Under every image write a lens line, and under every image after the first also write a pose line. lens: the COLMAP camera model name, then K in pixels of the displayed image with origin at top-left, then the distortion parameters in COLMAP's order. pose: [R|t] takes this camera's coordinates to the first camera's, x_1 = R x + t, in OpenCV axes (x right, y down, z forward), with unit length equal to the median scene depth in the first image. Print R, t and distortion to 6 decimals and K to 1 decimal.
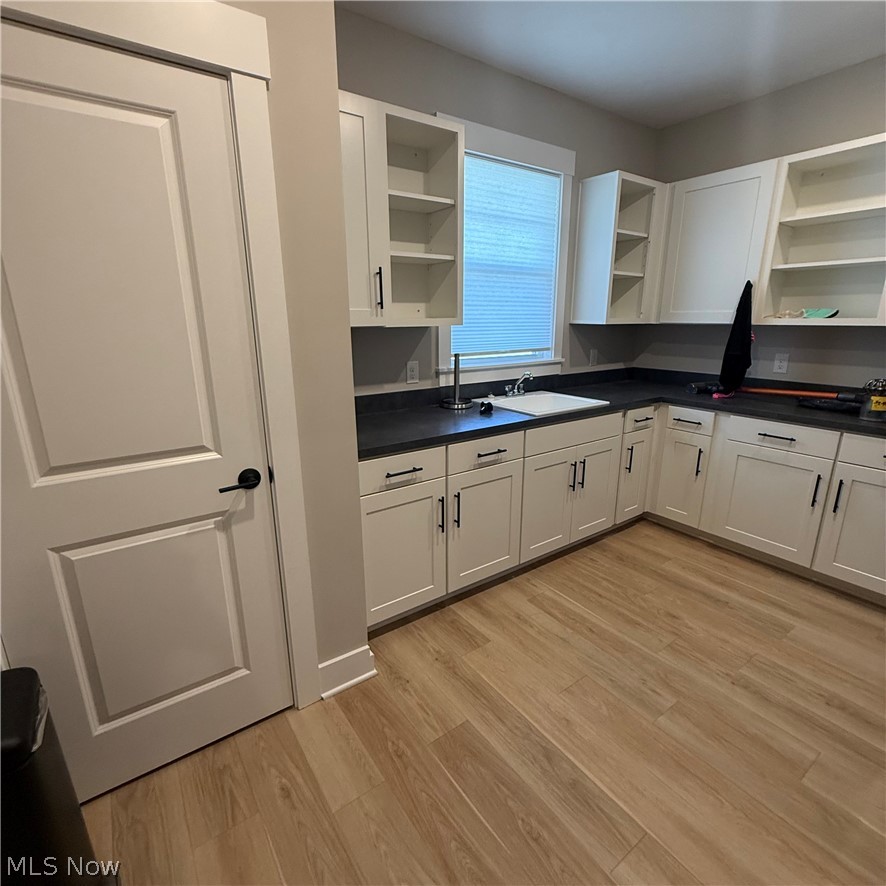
lens RADIAL K [[467.9, 0, 441.4], [0, 467.9, 441.3], [0, 0, 1]] dist [-0.001501, 0.000535]
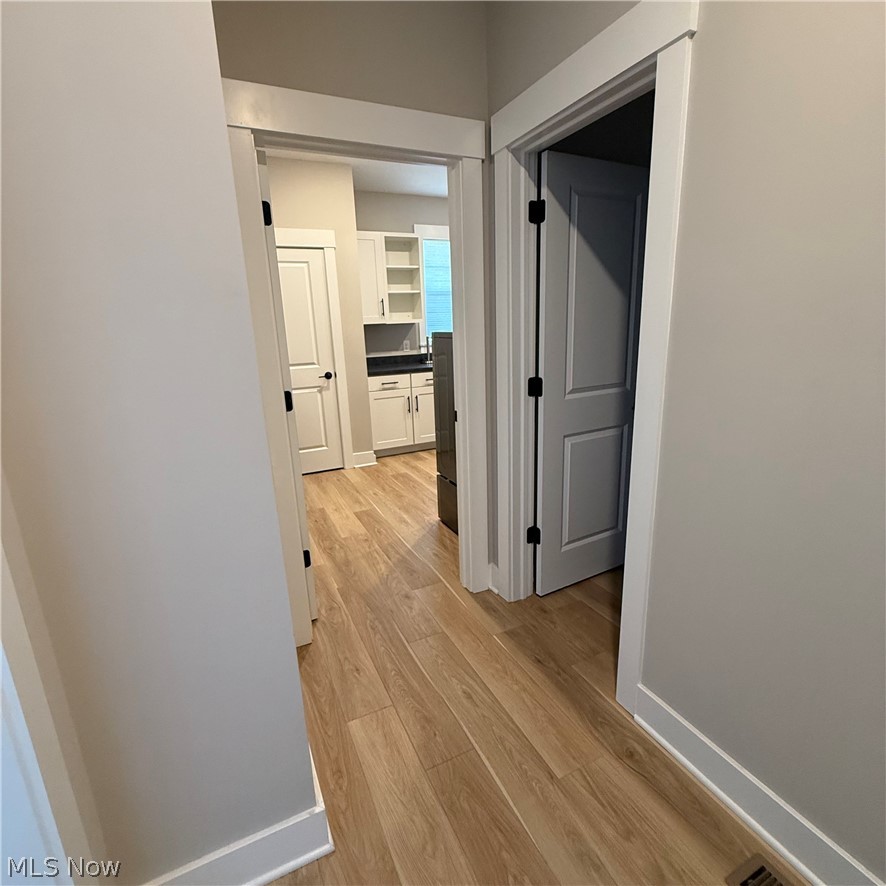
lens RADIAL K [[467.9, 0, 444.3], [0, 467.9, 440.8], [0, 0, 1]] dist [-0.001501, 0.000535]
pose [[0.987125, 0.011428, -0.159539, 0.544000], [-0.011976, 0.999925, -0.002477, 0.338468], [0.159499, 0.004356, 0.987188, -1.240053]]
